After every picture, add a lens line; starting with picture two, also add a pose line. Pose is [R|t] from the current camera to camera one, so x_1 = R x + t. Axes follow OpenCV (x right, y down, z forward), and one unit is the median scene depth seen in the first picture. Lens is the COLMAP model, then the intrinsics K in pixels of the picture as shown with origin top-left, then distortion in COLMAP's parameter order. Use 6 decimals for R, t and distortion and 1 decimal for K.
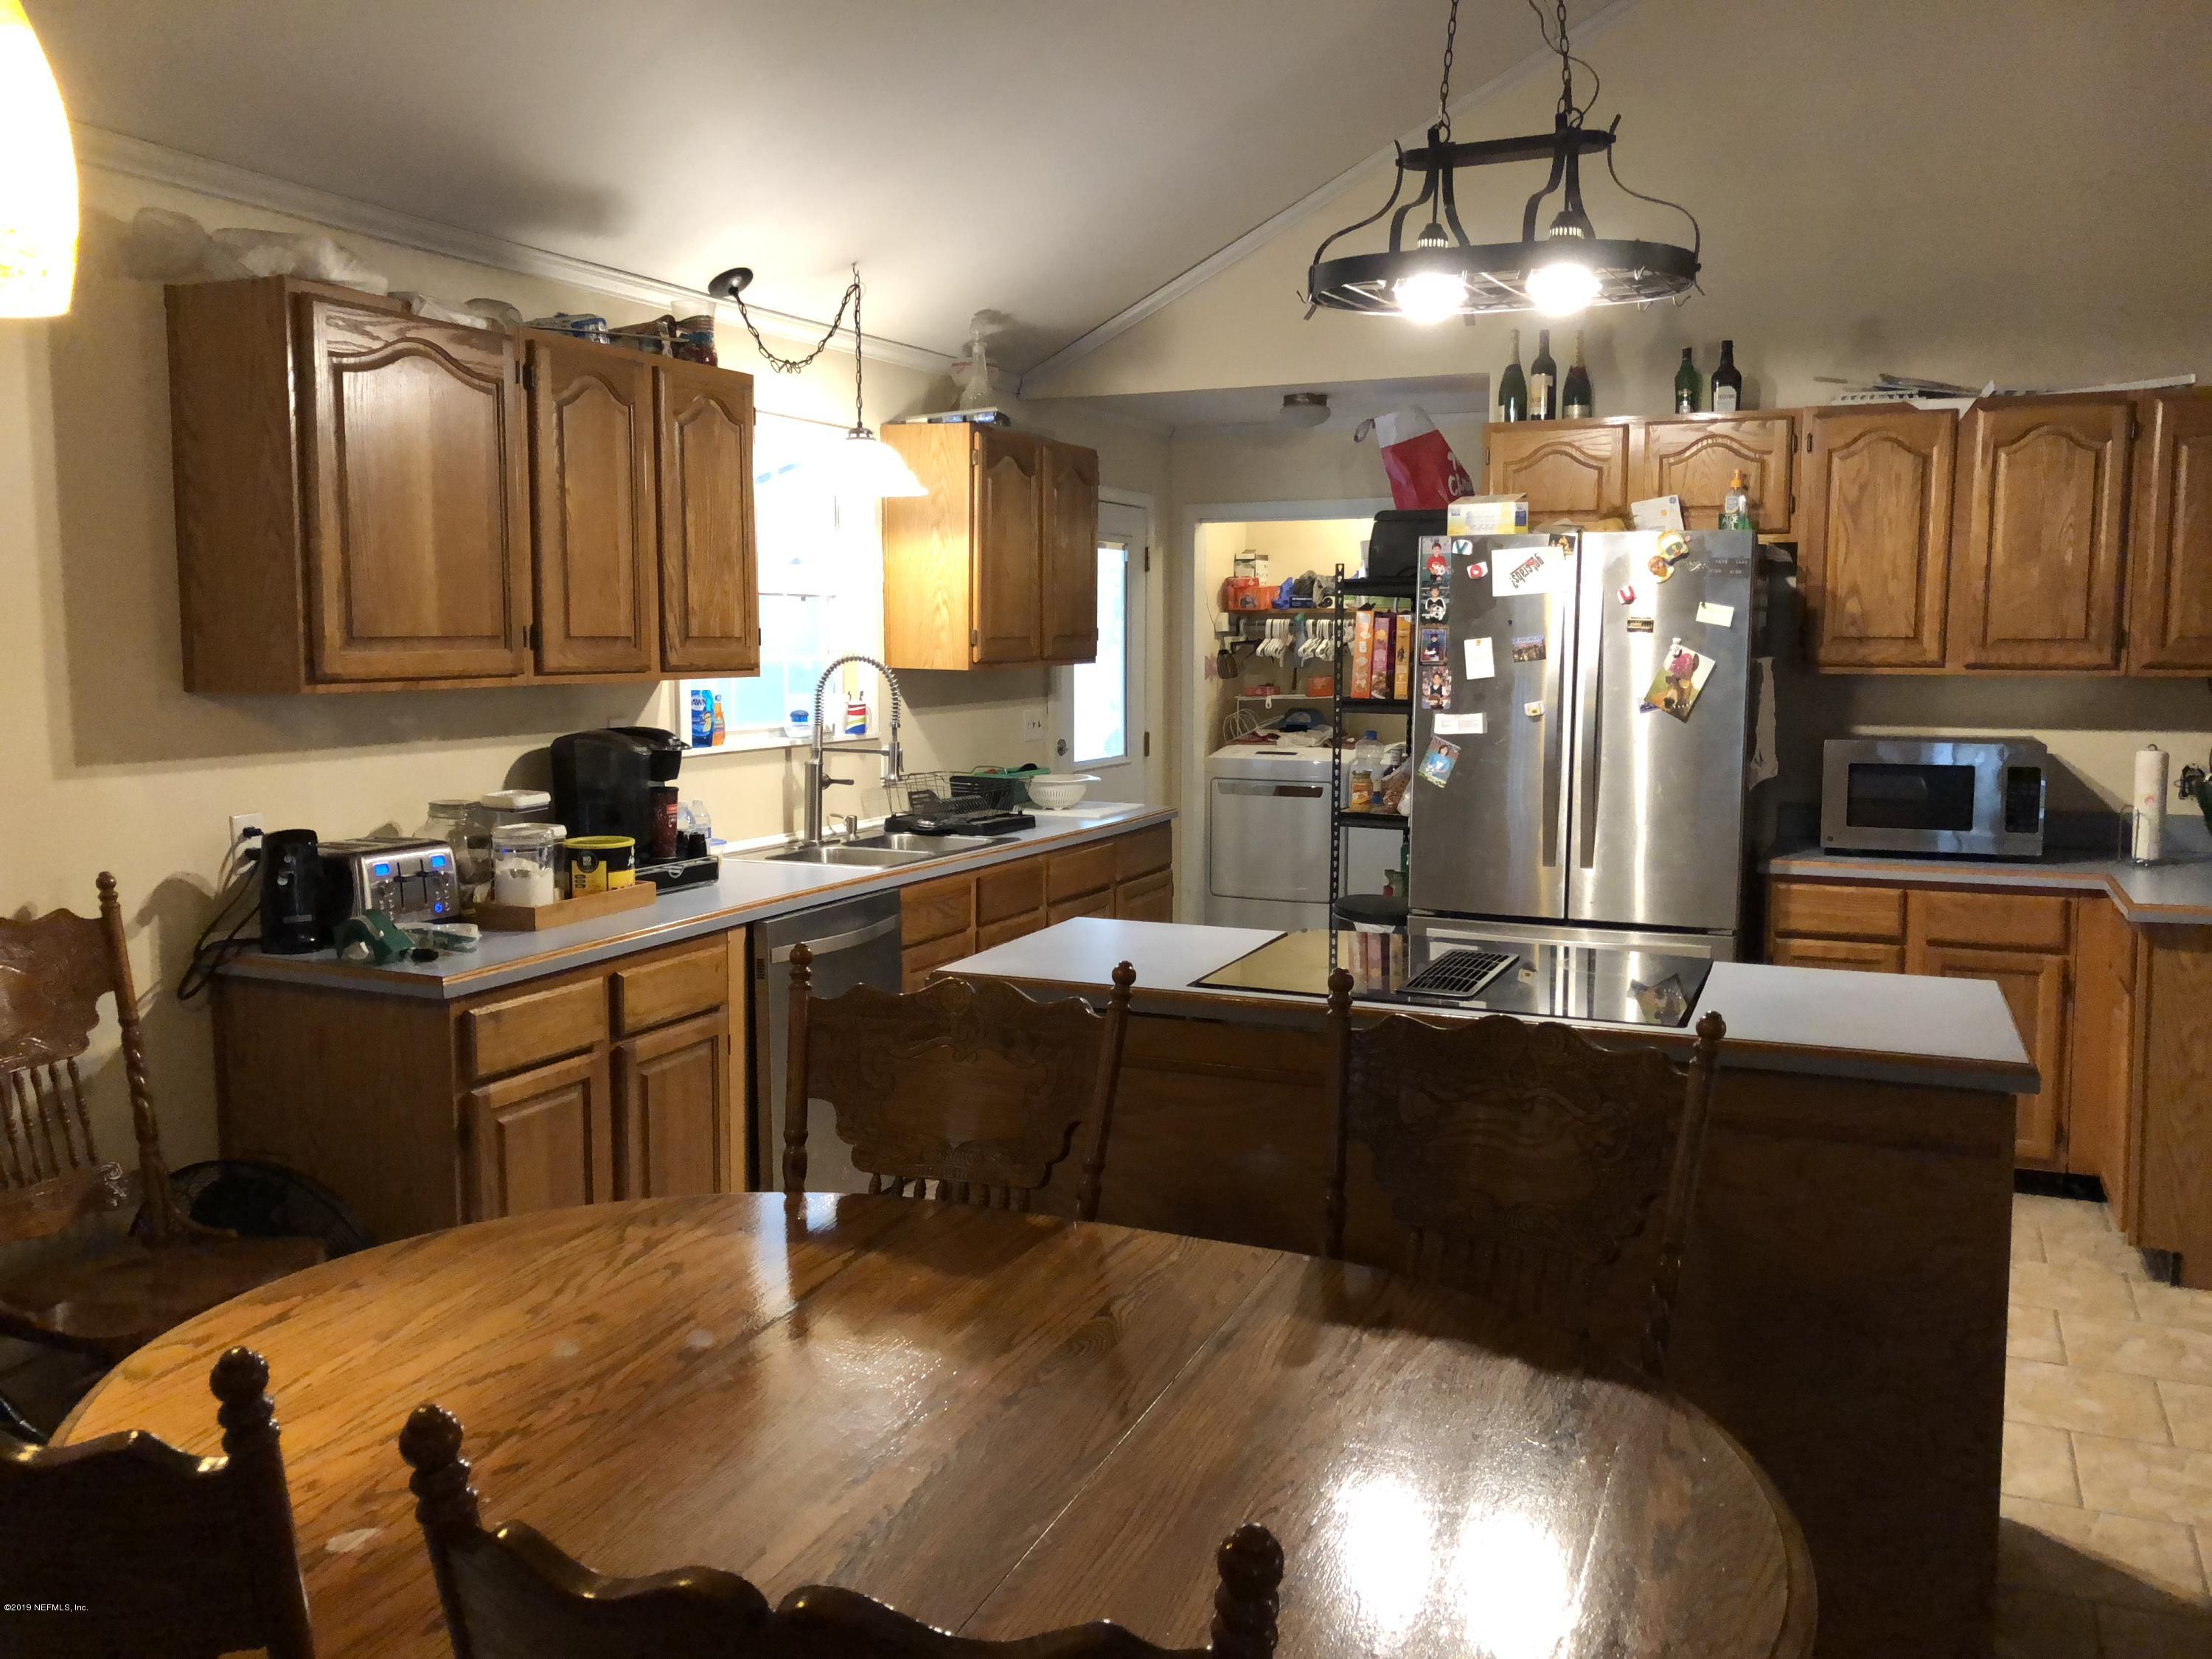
lens RADIAL K [[1832.0, 0, 1080.6], [0, 1832.0, 812.9], [0, 0, 1]] dist [0.027045, -0.023130]
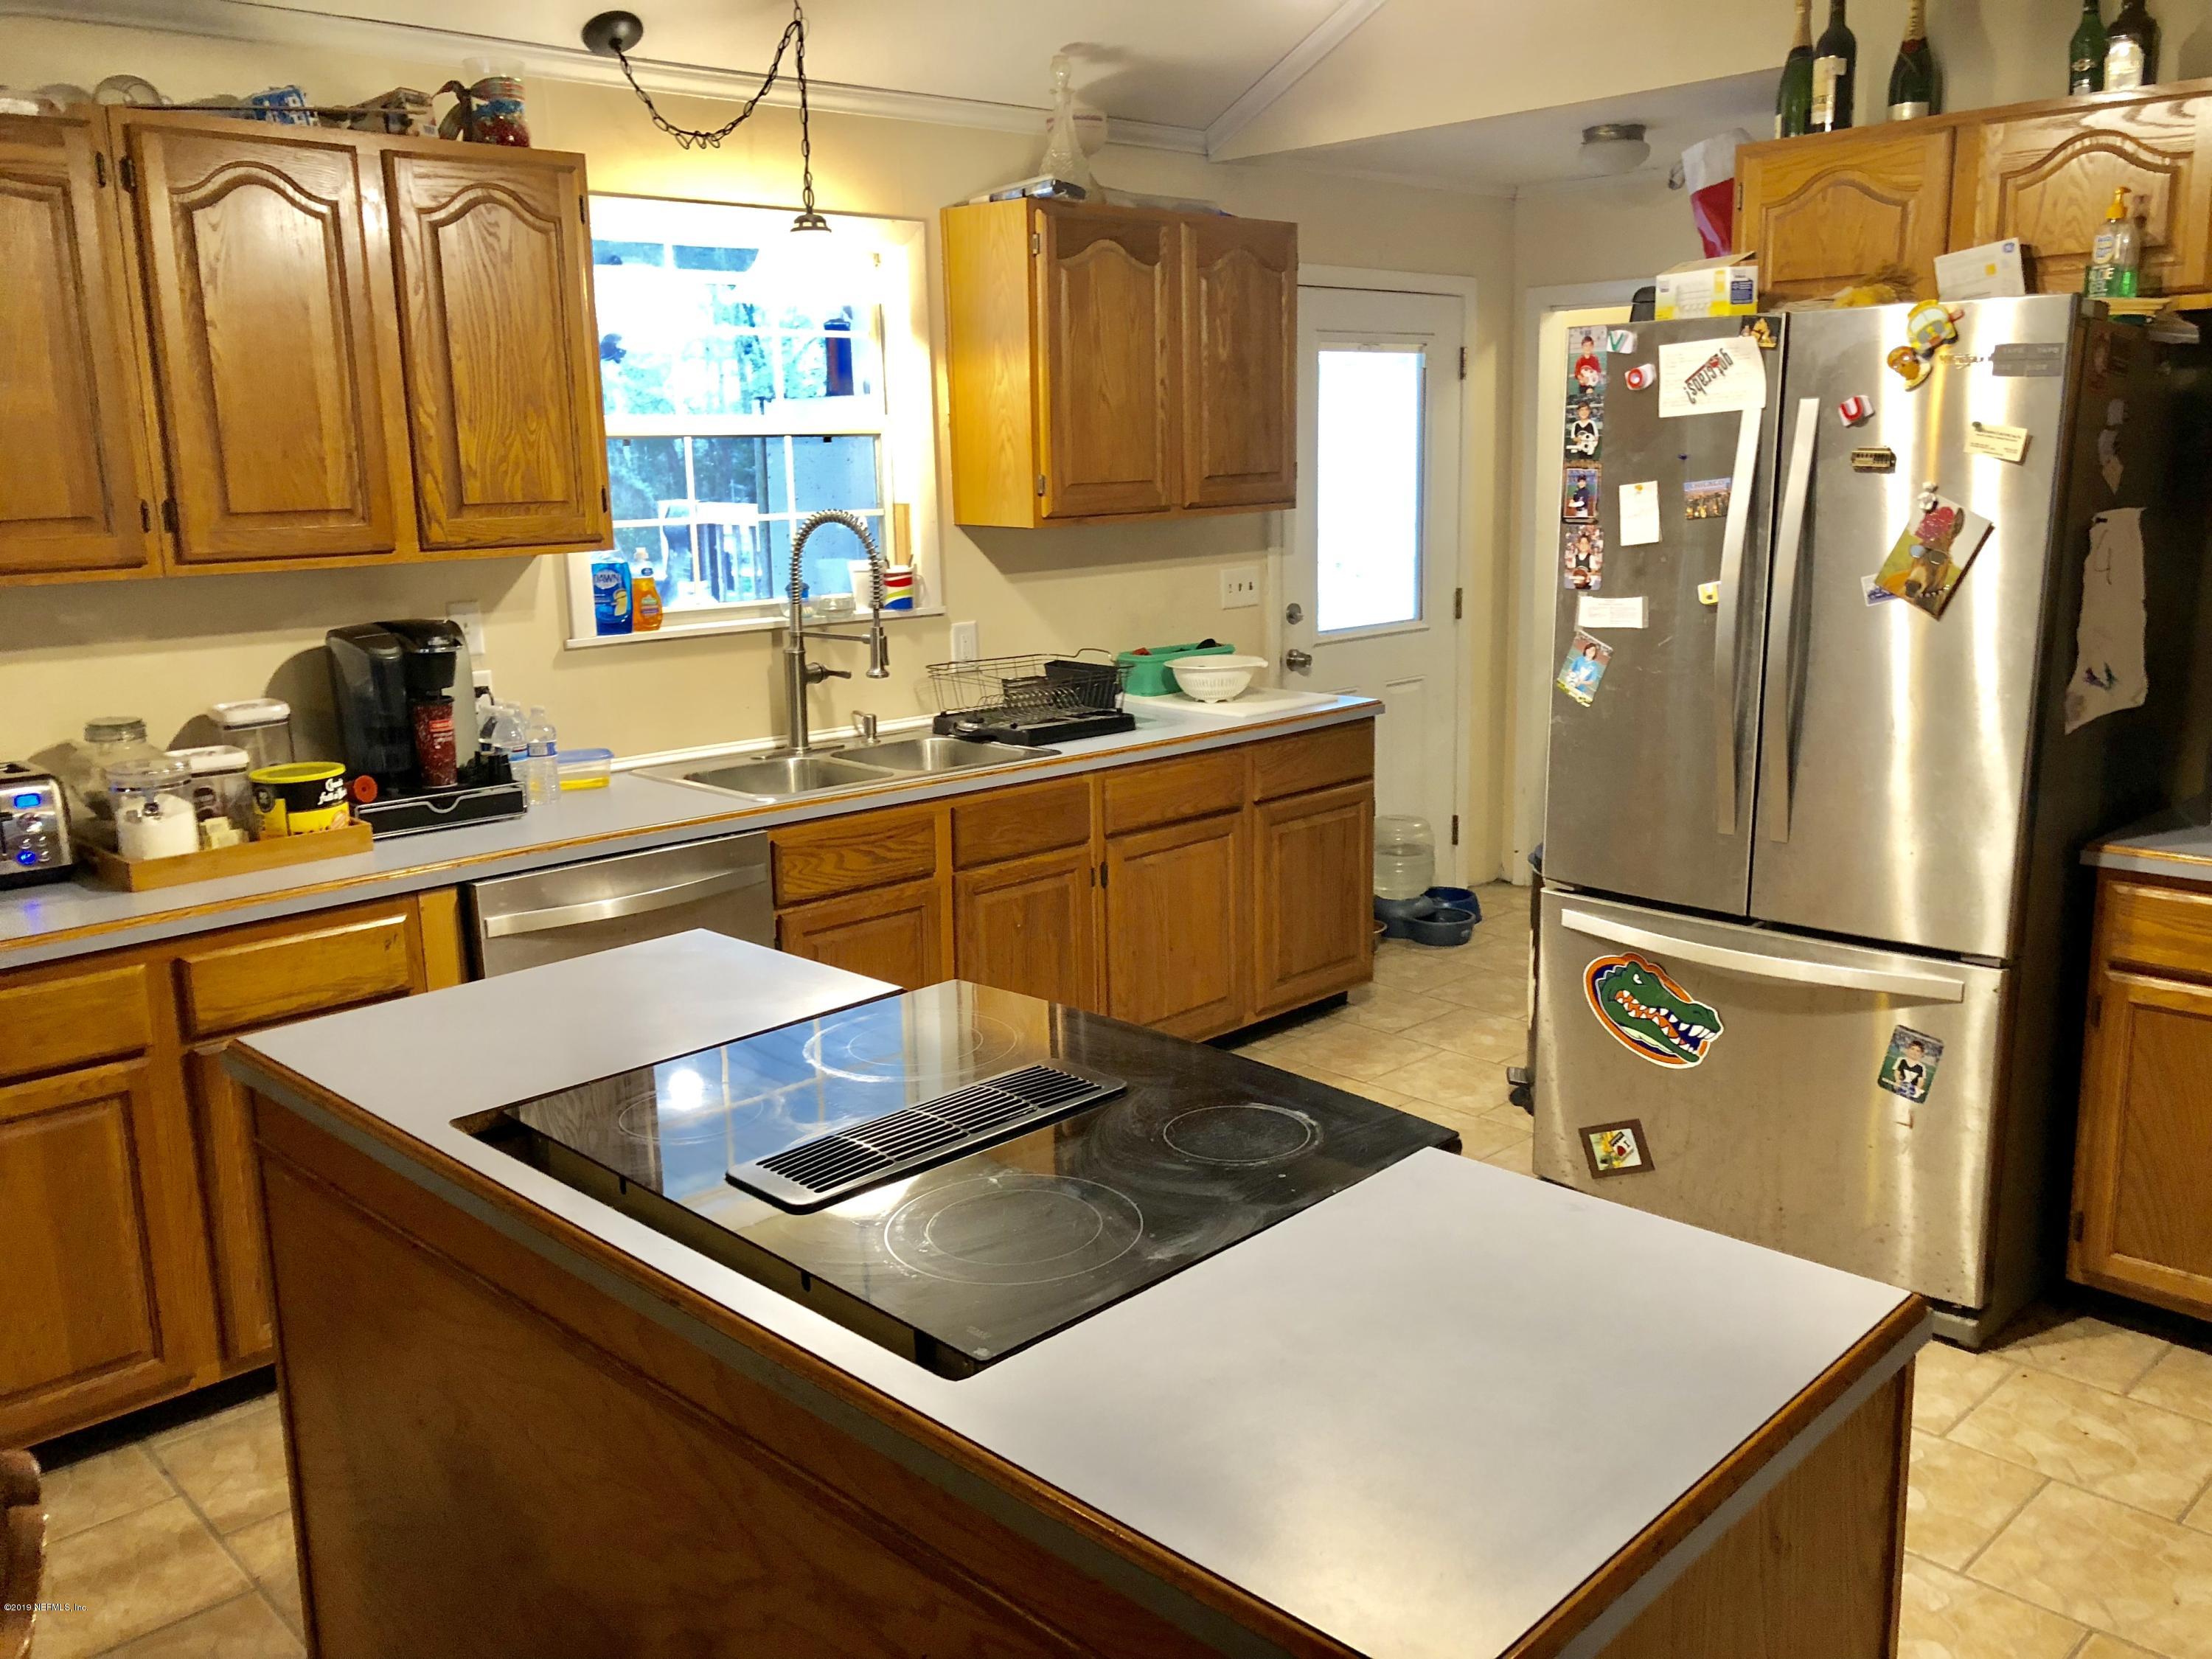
lens RADIAL K [[1832.0, 0, 1122.6], [0, 1832.0, 819.4], [0, 0, 1]] dist [0.027045, -0.023130]
pose [[0.930905, 0.052033, -0.361536, 0.302100], [-0.013385, 0.993996, 0.108594, -0.046221], [0.365016, -0.096252, 0.926012, 0.326402]]
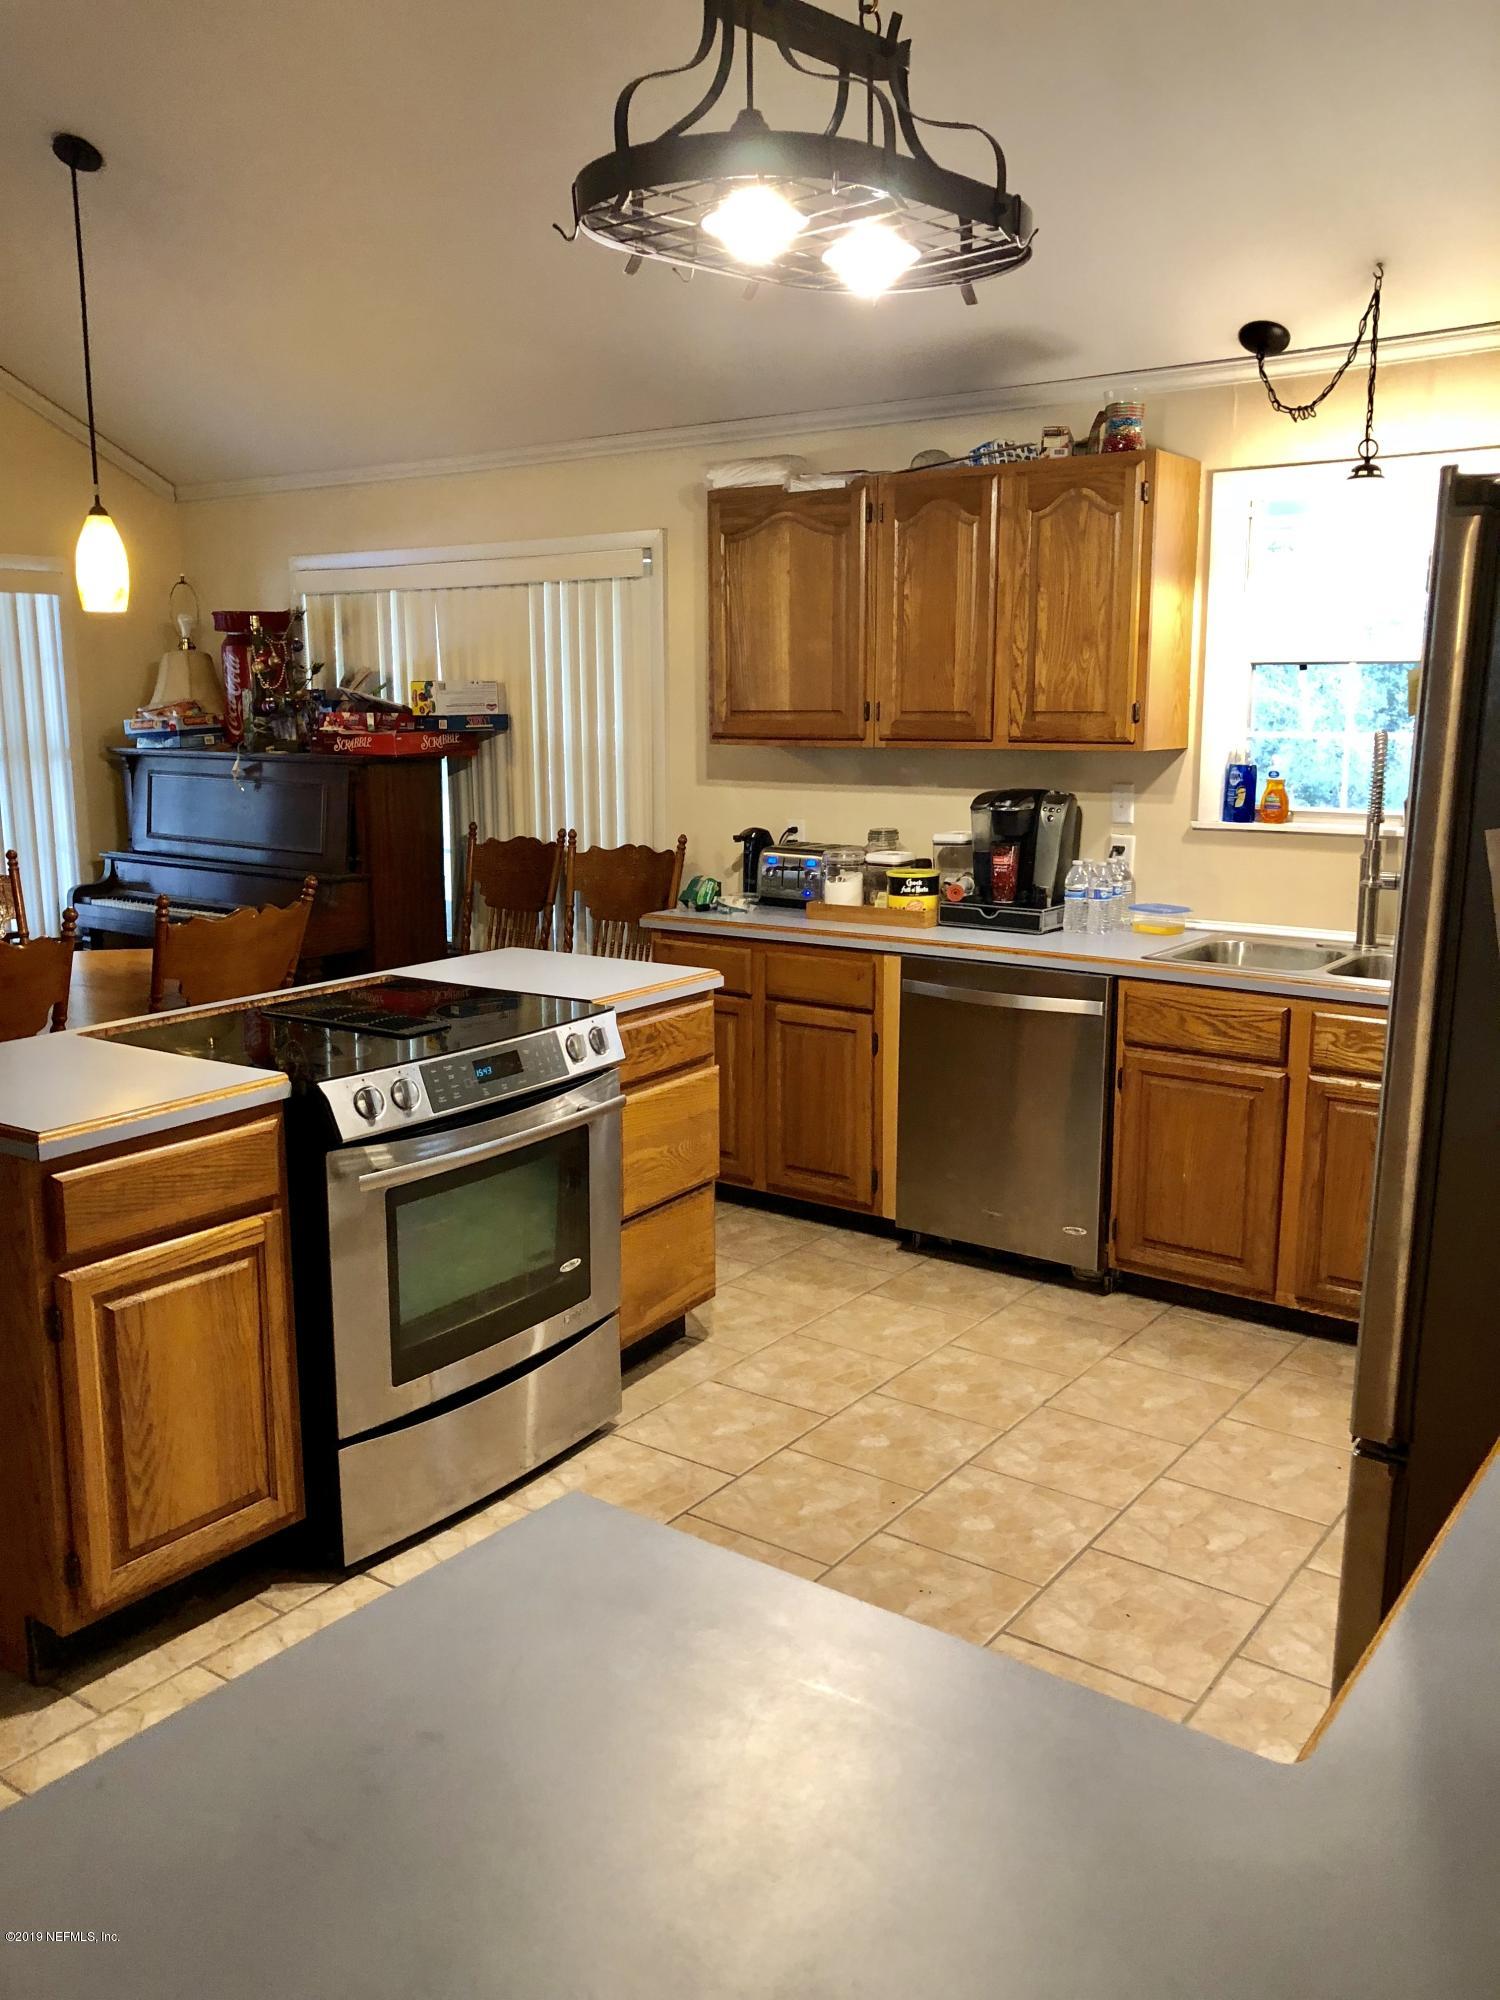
lens RADIAL K [[1656.4, 0, 743.2], [0, 1656.4, 1009.9], [0, 0, 1]] dist [0.027045, -0.023130]
pose [[-0.197322, 0.183512, -0.963009, 0.753047], [-0.093756, 0.974288, 0.204872, -0.098190], [0.975845, 0.130714, -0.175044, 0.921057]]
